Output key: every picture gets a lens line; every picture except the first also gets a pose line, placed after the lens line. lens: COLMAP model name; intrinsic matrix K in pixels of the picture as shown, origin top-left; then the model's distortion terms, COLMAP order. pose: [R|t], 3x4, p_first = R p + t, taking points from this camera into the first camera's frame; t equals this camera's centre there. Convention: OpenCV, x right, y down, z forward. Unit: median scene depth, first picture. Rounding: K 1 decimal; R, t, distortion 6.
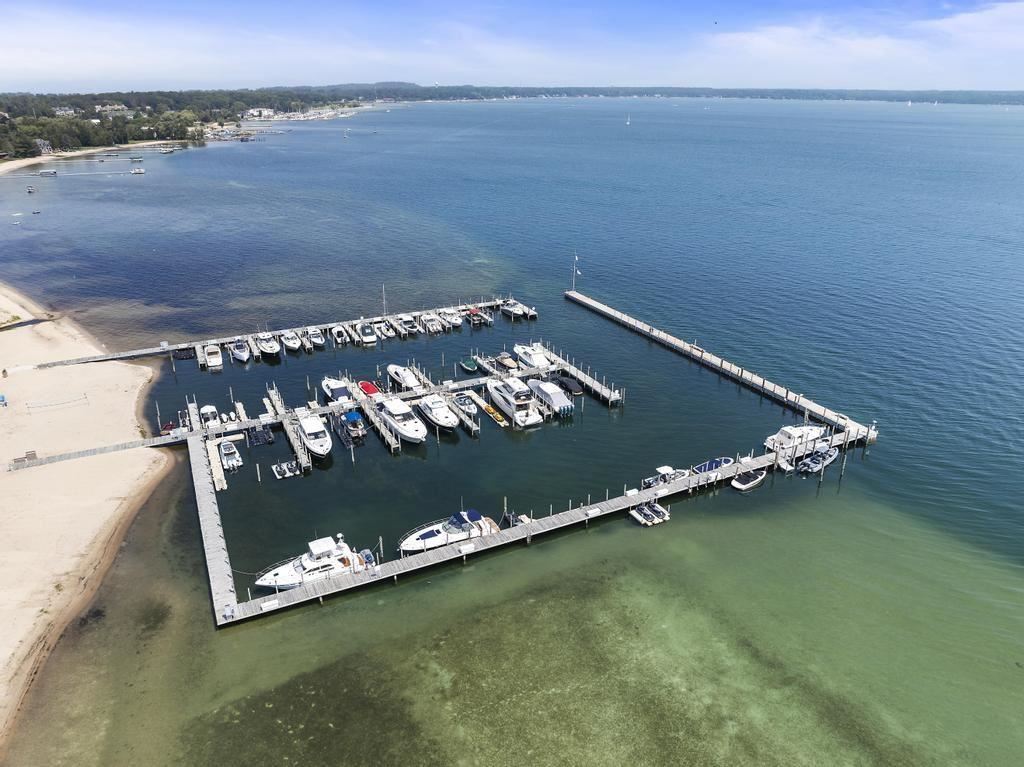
lens RADIAL K [[715.9, 0, 512.0], [0, 715.9, 383.5], [0, 0, 1]] dist [-0.002658, -0.000319]
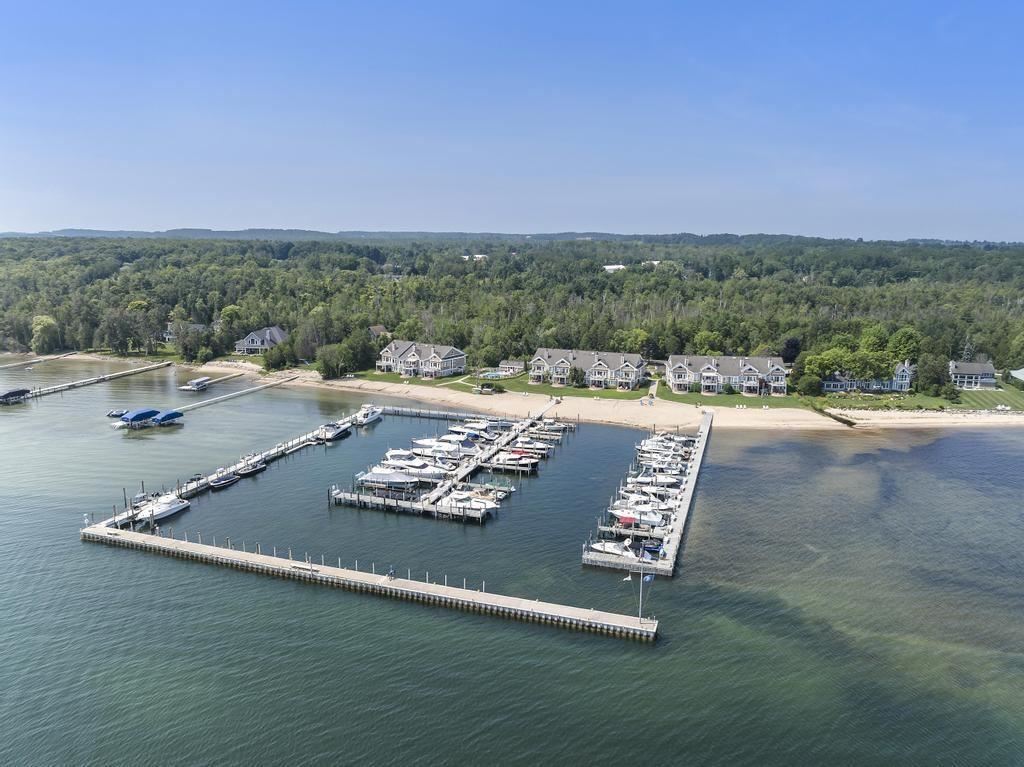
lens RADIAL K [[715.9, 0, 512.0], [0, 715.9, 383.5], [0, 0, 1]] dist [-0.002658, -0.000319]
pose [[-0.706072, 0.131296, -0.695862, 0.484645], [-0.278412, 0.852058, 0.443264, -0.477625], [0.651114, 0.506713, -0.565060, 1.200140]]
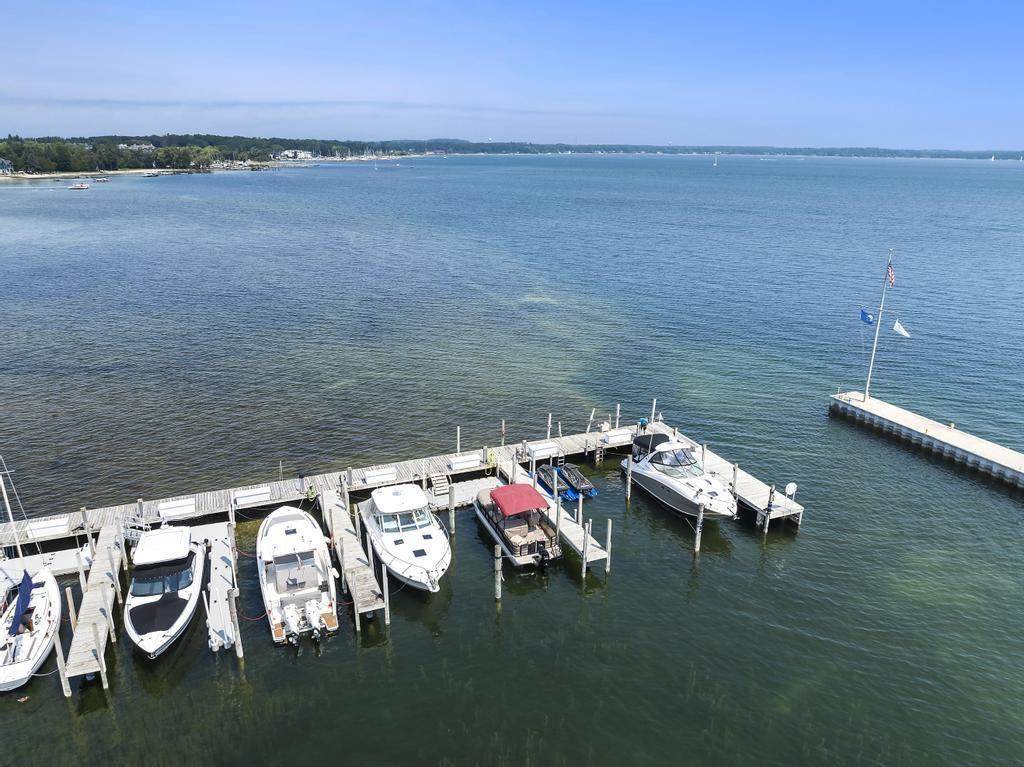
lens RADIAL K [[715.9, 0, 512.0], [0, 715.9, 383.5], [0, 0, 1]] dist [-0.002658, -0.000319]
pose [[0.997574, 0.026004, -0.064571, -0.038804], [-0.031167, 0.996285, -0.080277, -0.112268], [0.062243, 0.082095, 0.994679, 0.751511]]
